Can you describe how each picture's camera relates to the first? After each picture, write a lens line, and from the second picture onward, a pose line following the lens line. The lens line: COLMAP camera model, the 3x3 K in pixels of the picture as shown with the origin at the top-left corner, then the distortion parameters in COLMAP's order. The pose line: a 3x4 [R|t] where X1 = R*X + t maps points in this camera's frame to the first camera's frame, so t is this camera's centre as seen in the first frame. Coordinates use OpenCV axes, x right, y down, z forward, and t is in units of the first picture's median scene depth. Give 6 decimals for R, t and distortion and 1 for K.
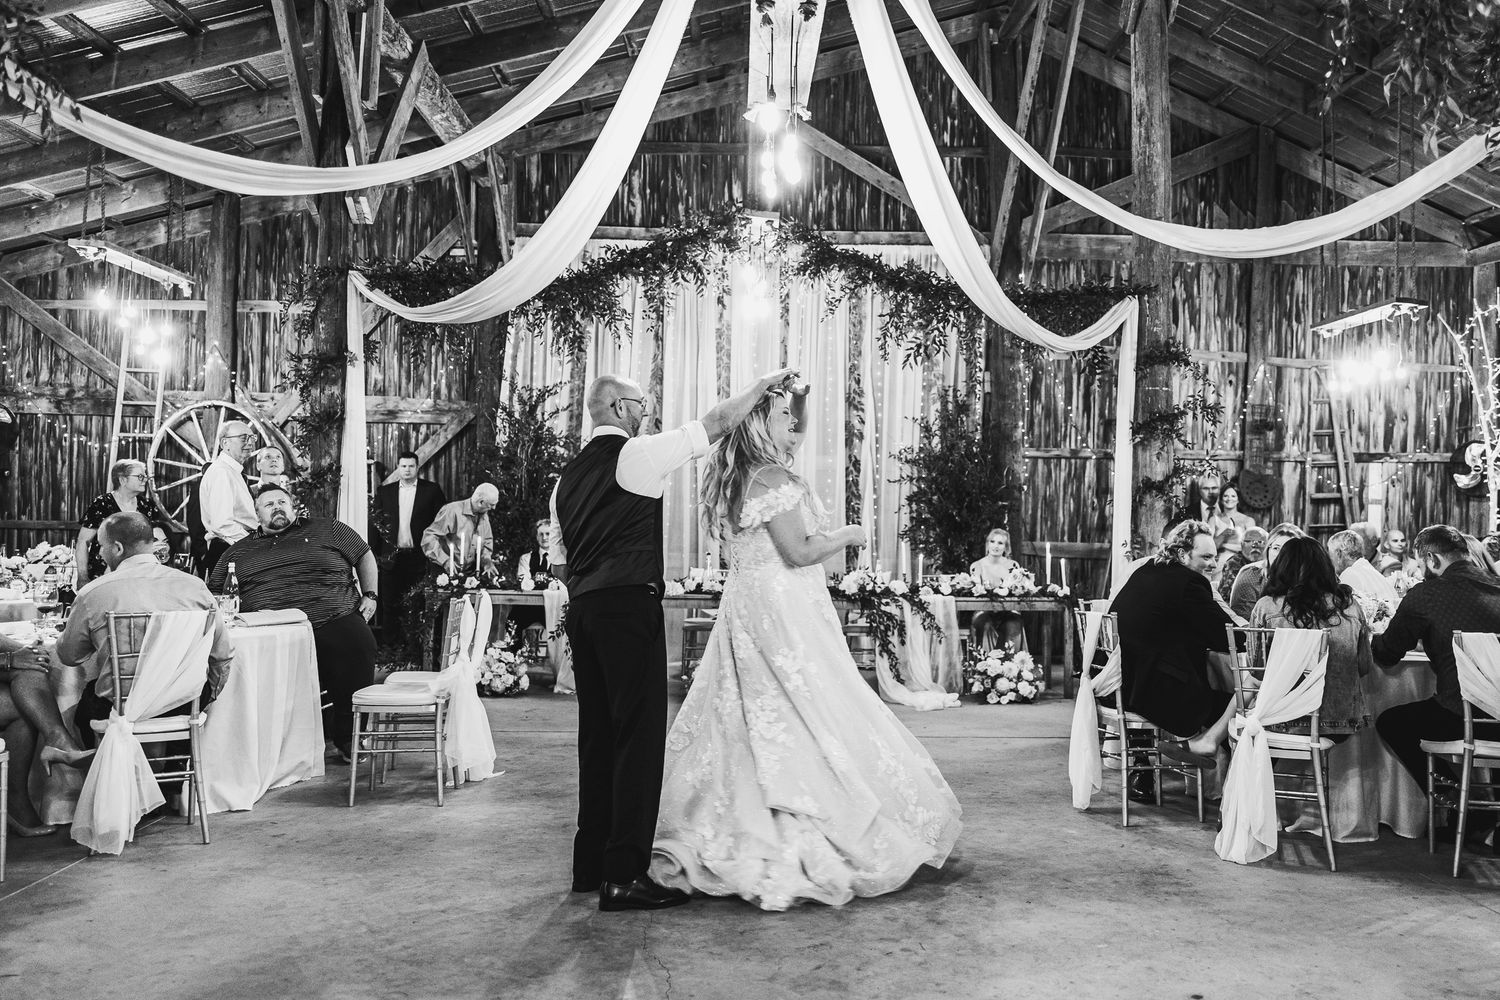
lens RADIAL K [[1324.3, 0, 821.1], [0, 1324.3, 448.6], [0, 0, 1]] dist [0.013481, -0.003262]
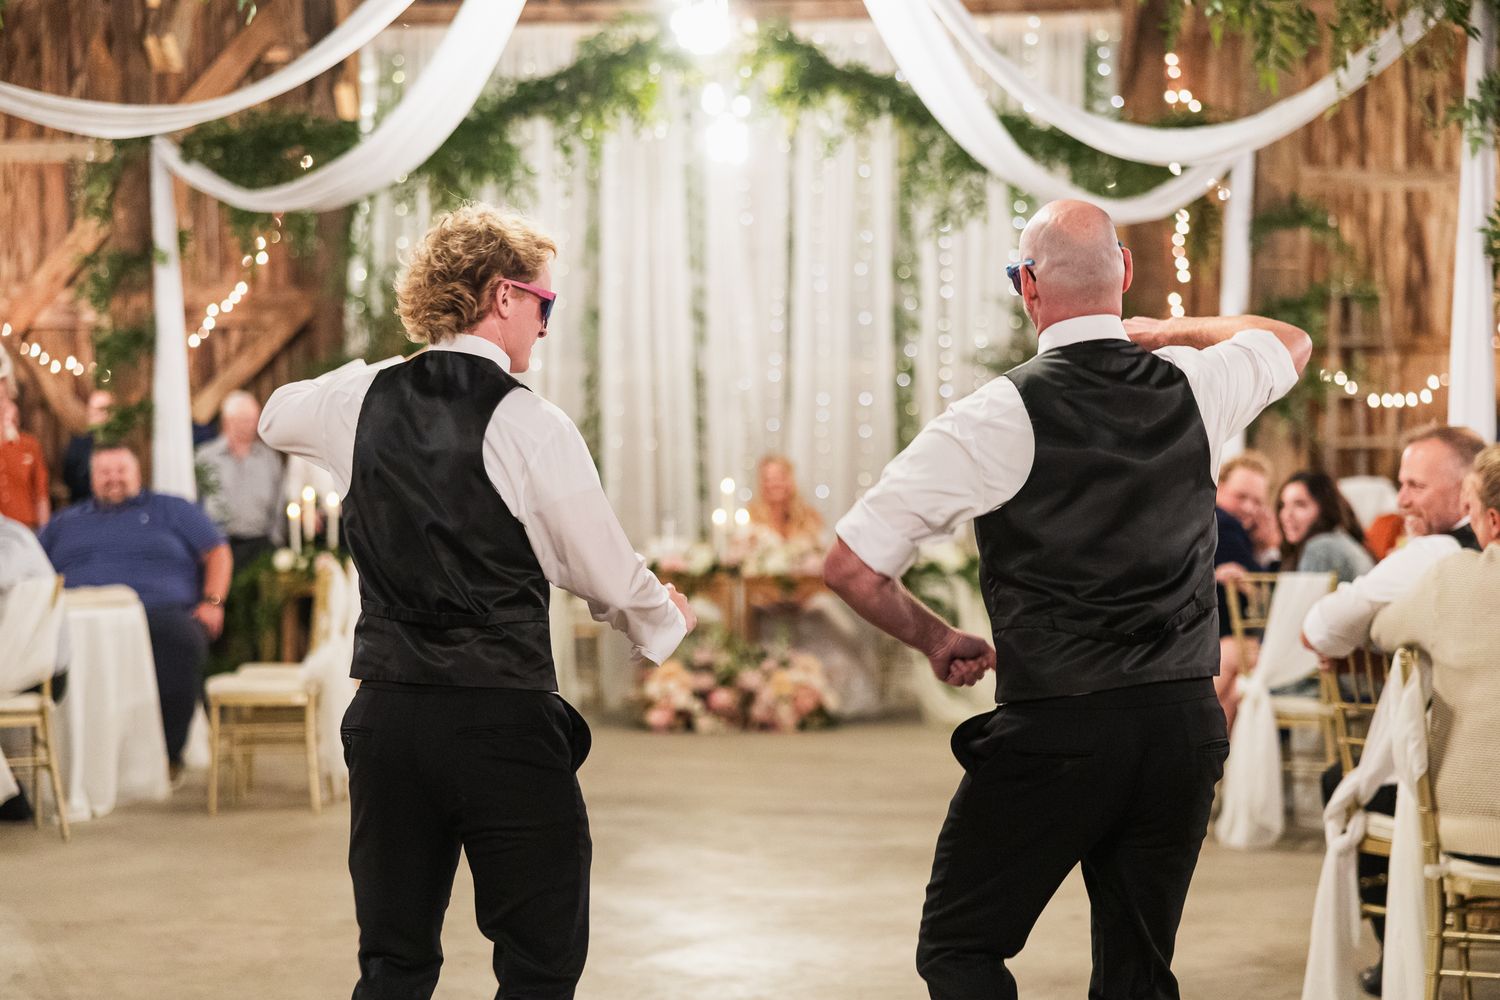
lens RADIAL K [[2766.2, 0, 750.0], [0, 2766.2, 500.0], [0, 0, 1]] dist [0.009208, 0.055789]
pose [[0.995978, -0.021041, -0.087096, 0.070465], [0.026758, 0.997527, 0.064995, -0.016701], [0.085513, -0.067064, 0.994077, -0.350064]]
